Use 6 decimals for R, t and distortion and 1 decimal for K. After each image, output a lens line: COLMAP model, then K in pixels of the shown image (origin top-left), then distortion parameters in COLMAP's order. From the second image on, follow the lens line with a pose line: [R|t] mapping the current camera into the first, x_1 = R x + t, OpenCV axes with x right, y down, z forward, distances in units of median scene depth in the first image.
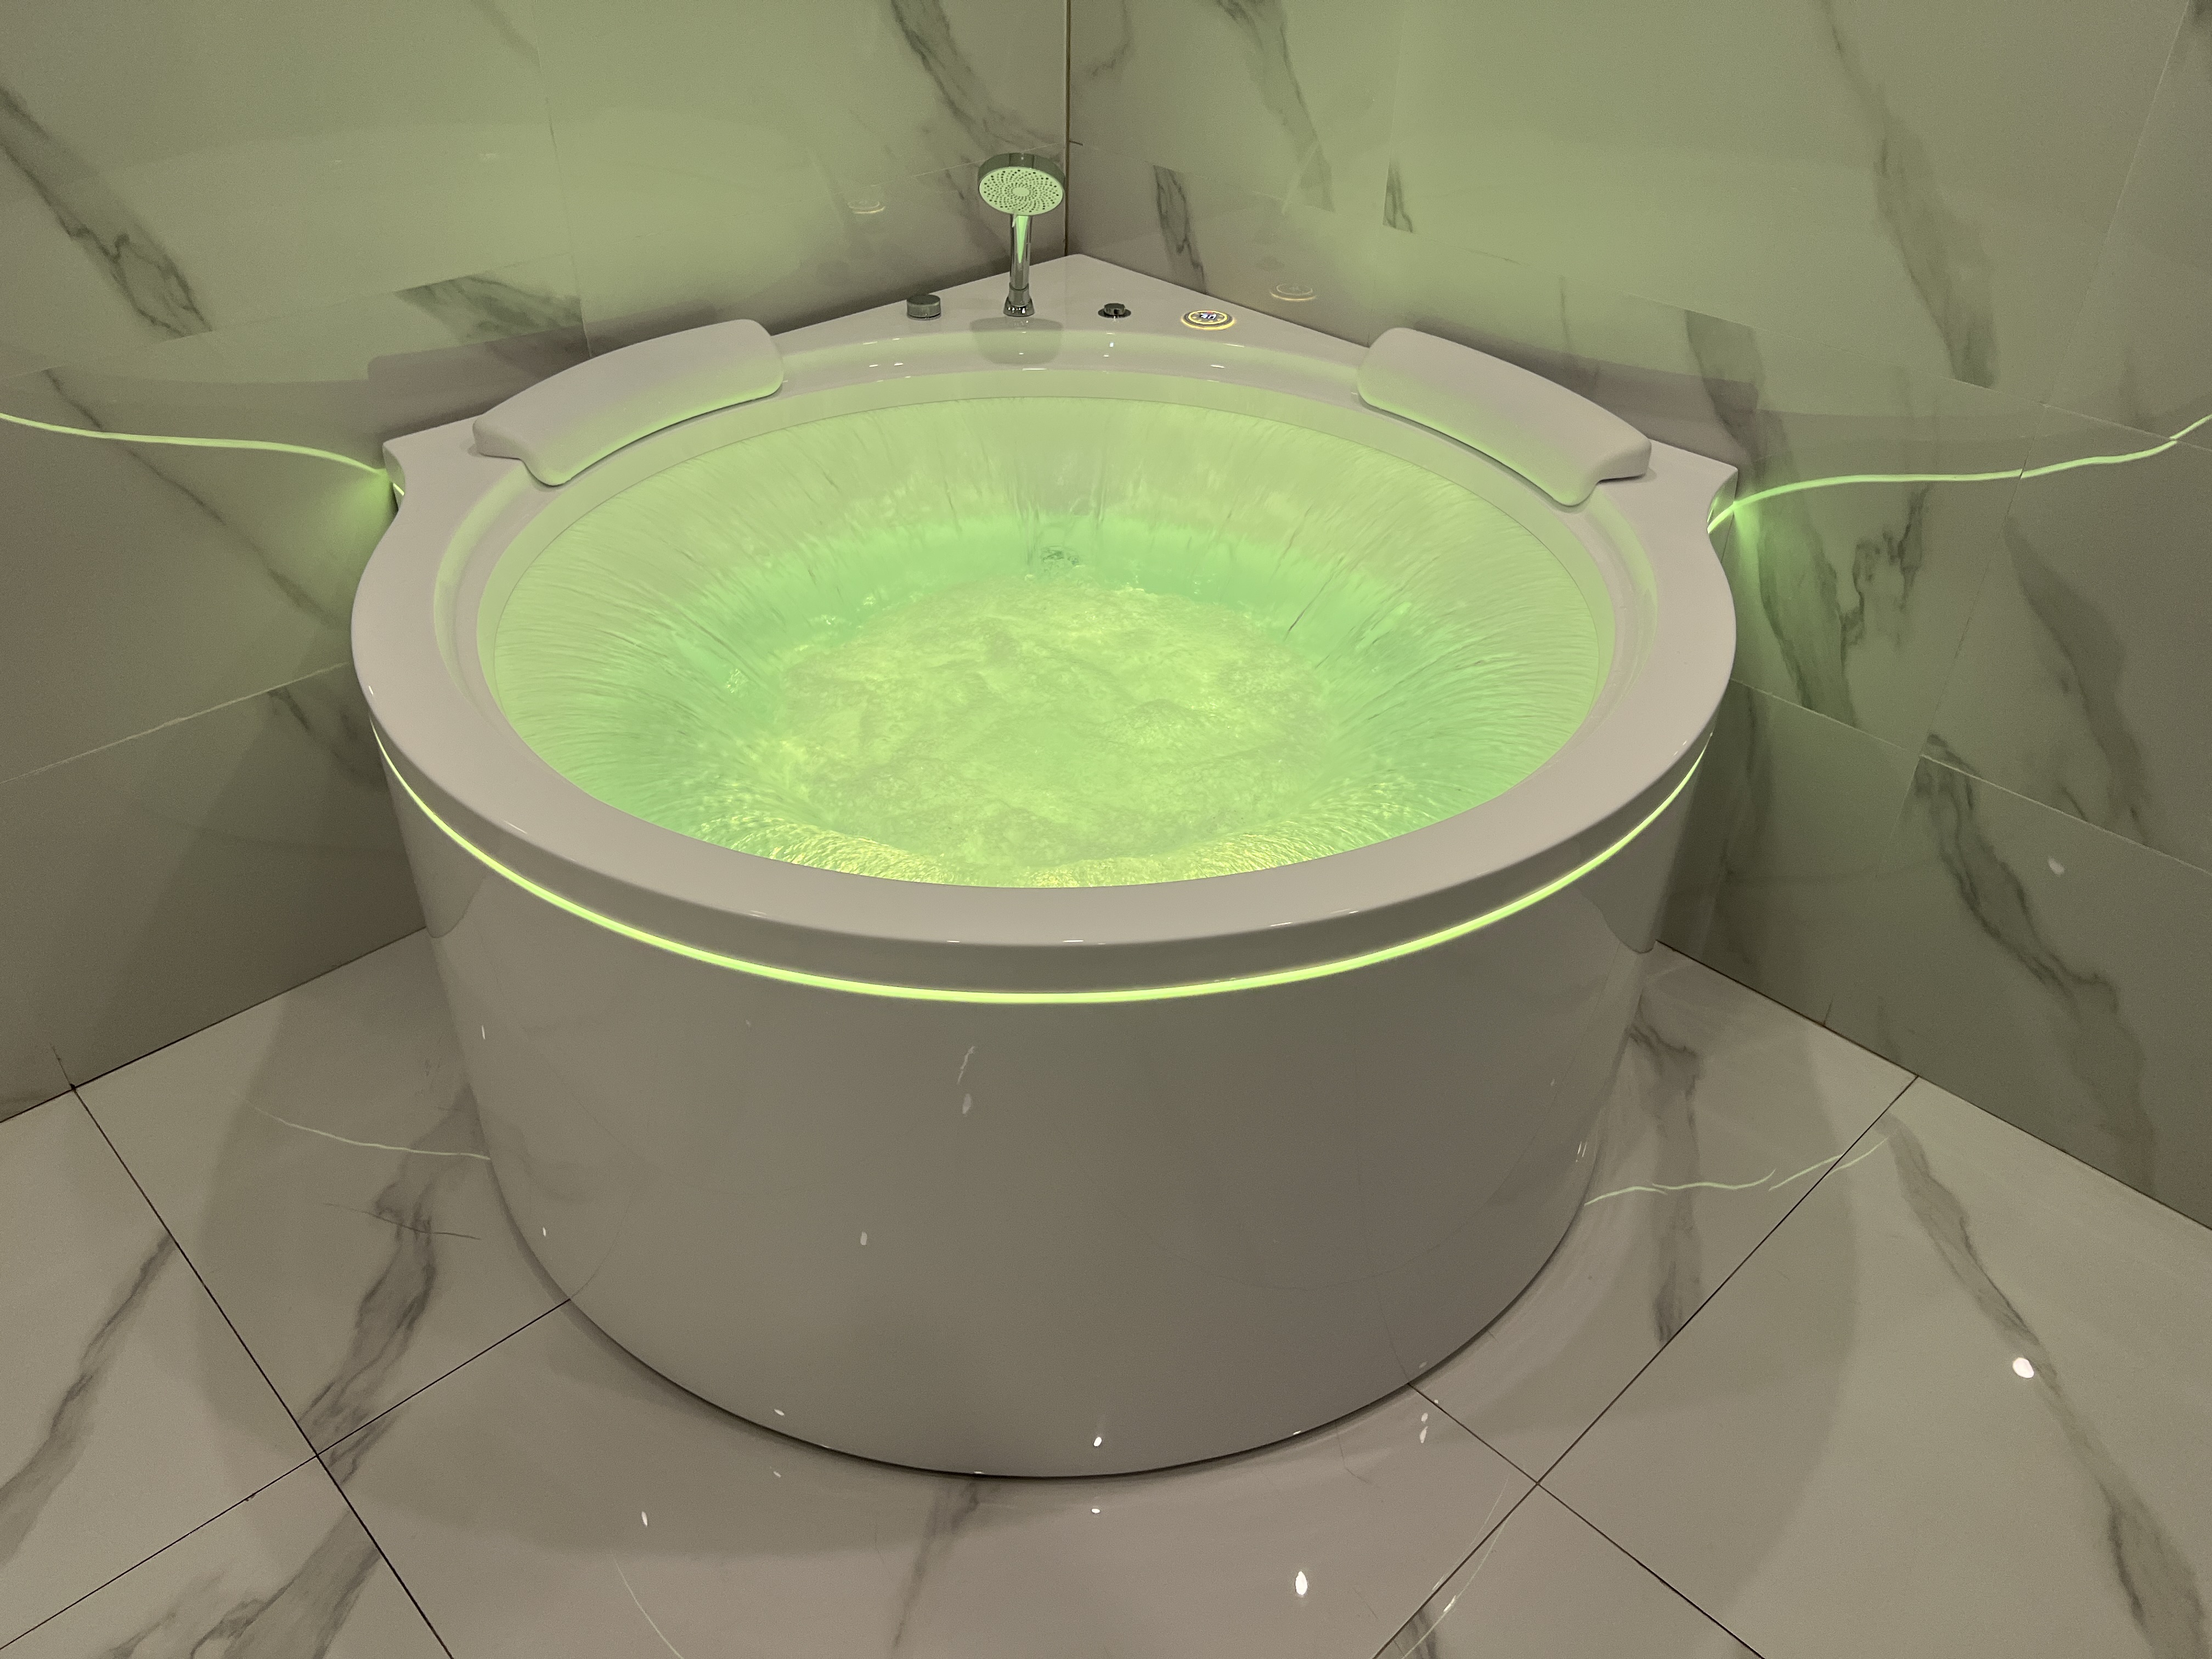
lens RADIAL K [[1619.0, 0, 1101.3], [0, 1619.0, 824.2], [0, 0, 1]] dist [0.005806, -0.007520]
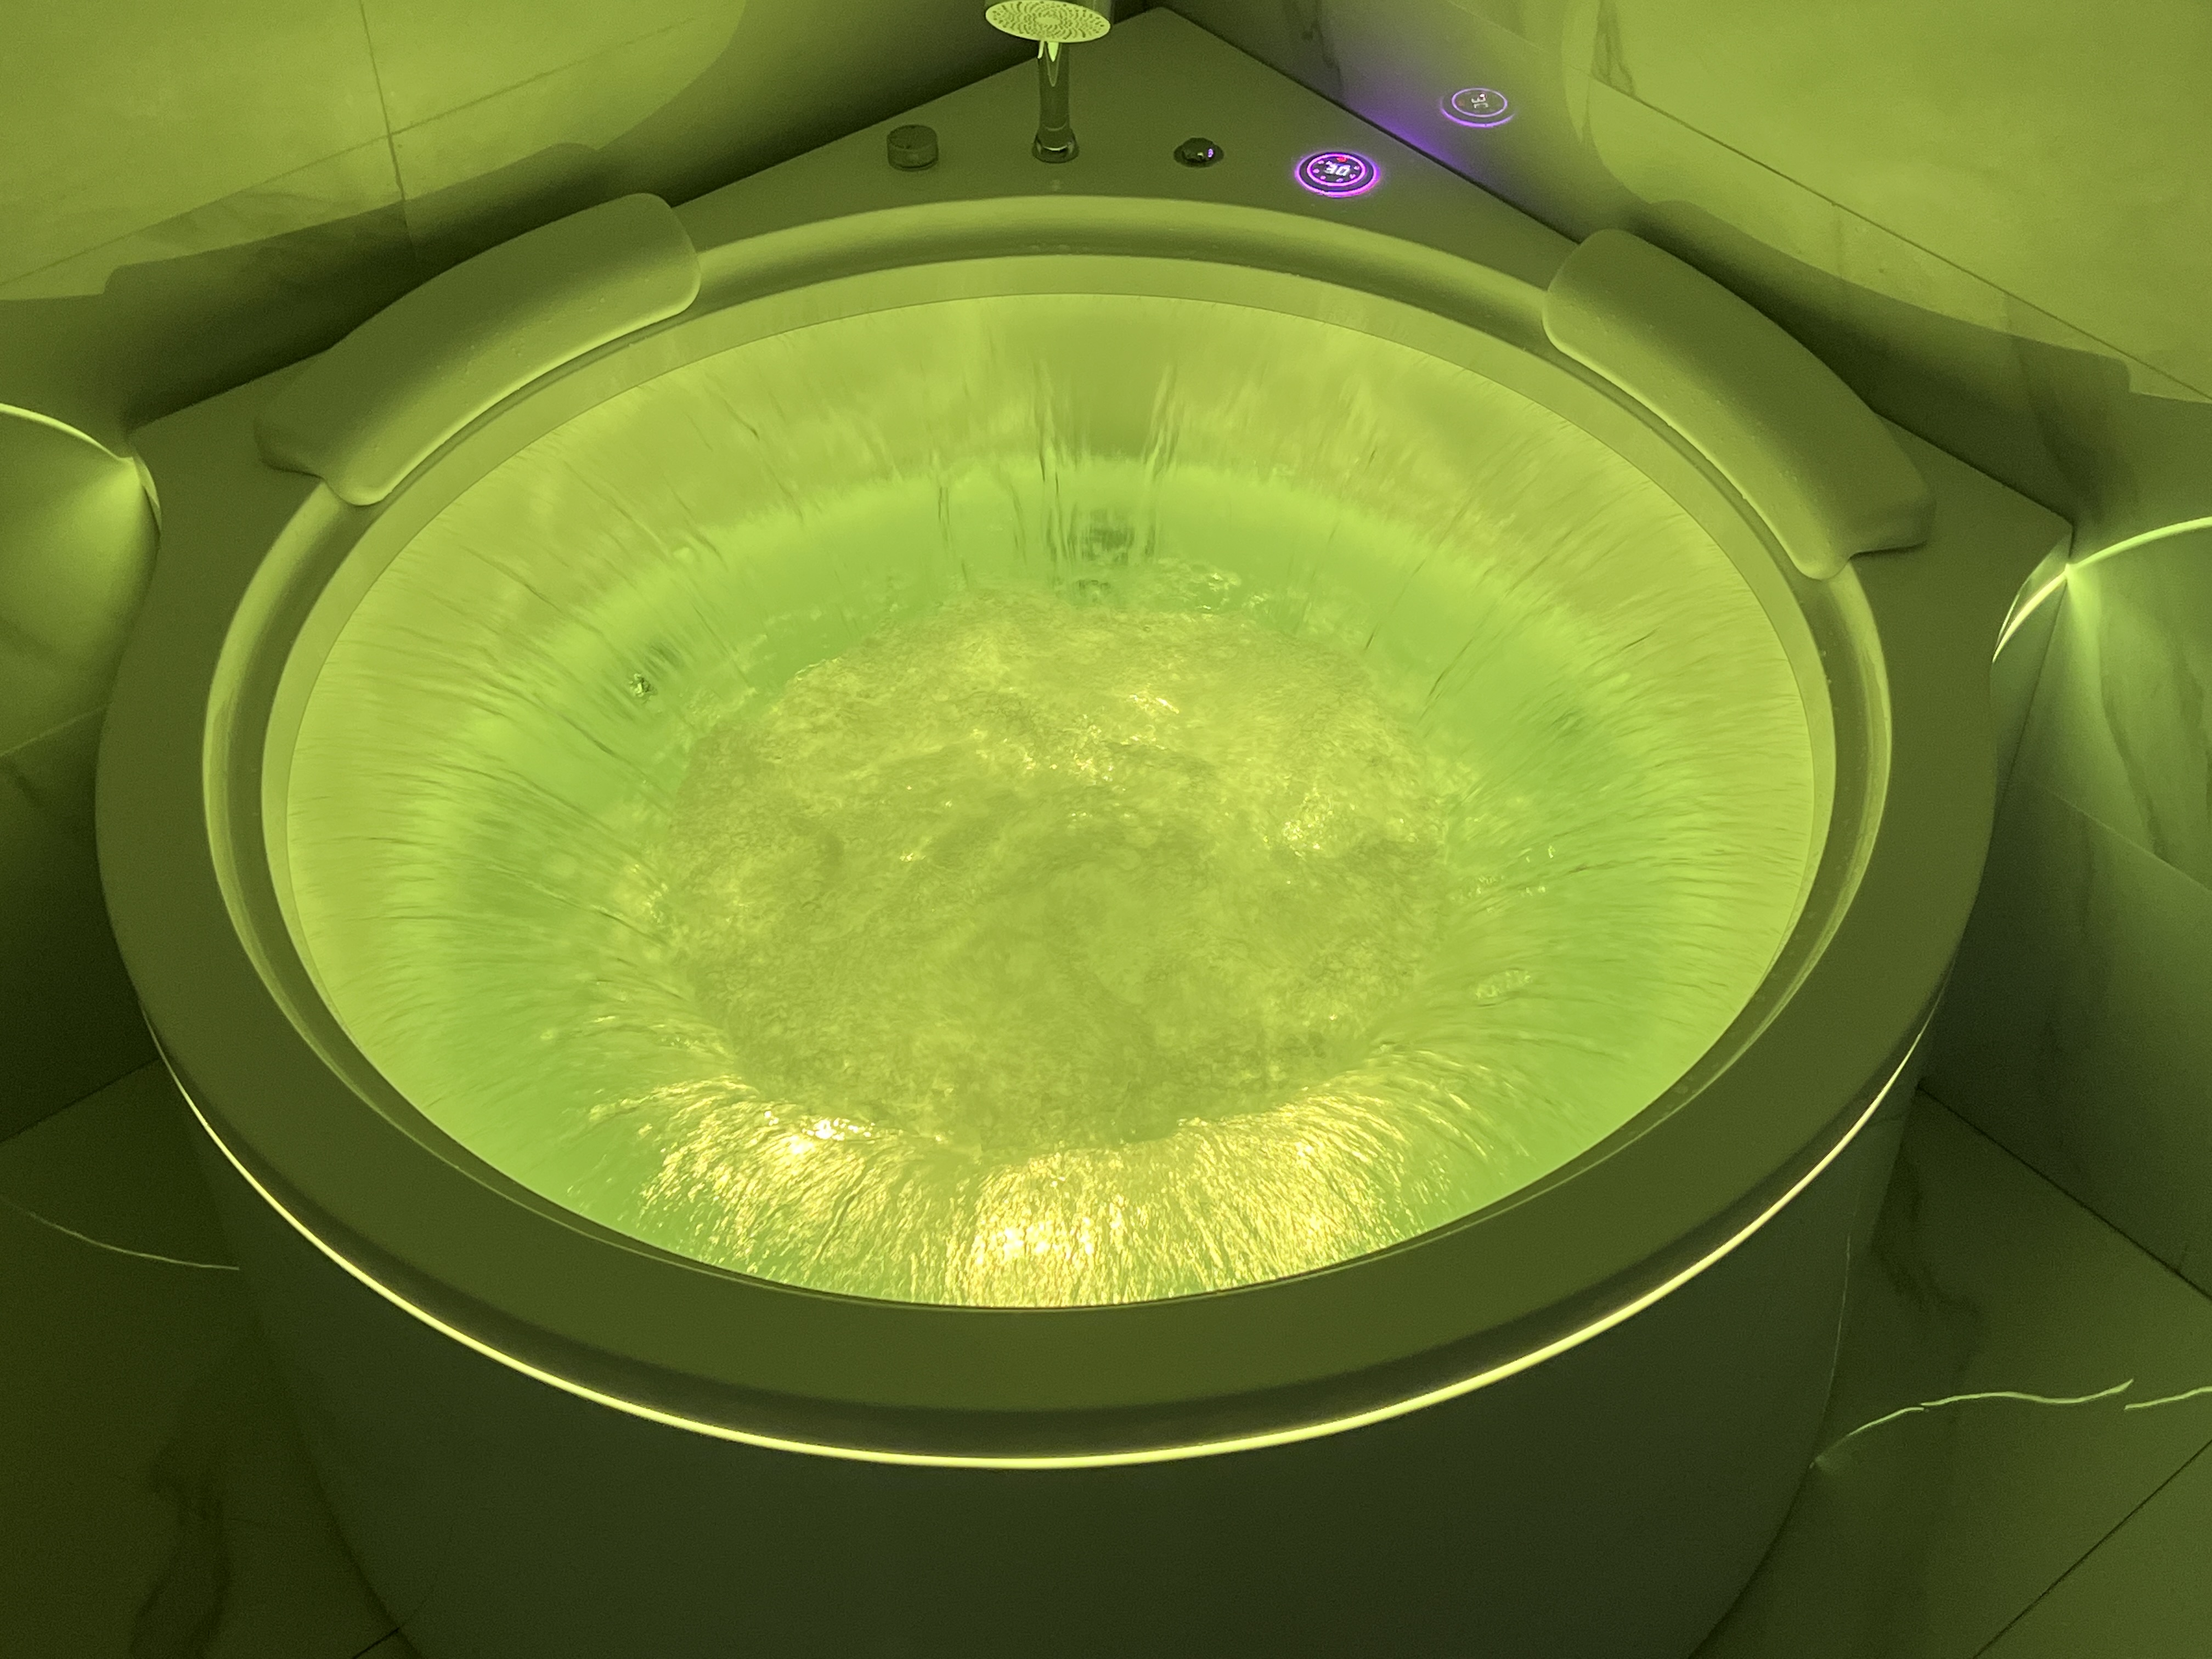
lens RADIAL K [[2781.7, 0, 1135.2], [0, 2781.7, 827.7], [0, 0, 1]] dist [0.021656, 0.063784]
pose [[0.997553, 0.034119, -0.061023, 0.076277], [-0.025110, 0.989441, 0.142742, -0.253038], [0.065249, -0.140860, 0.987877, -0.207589]]
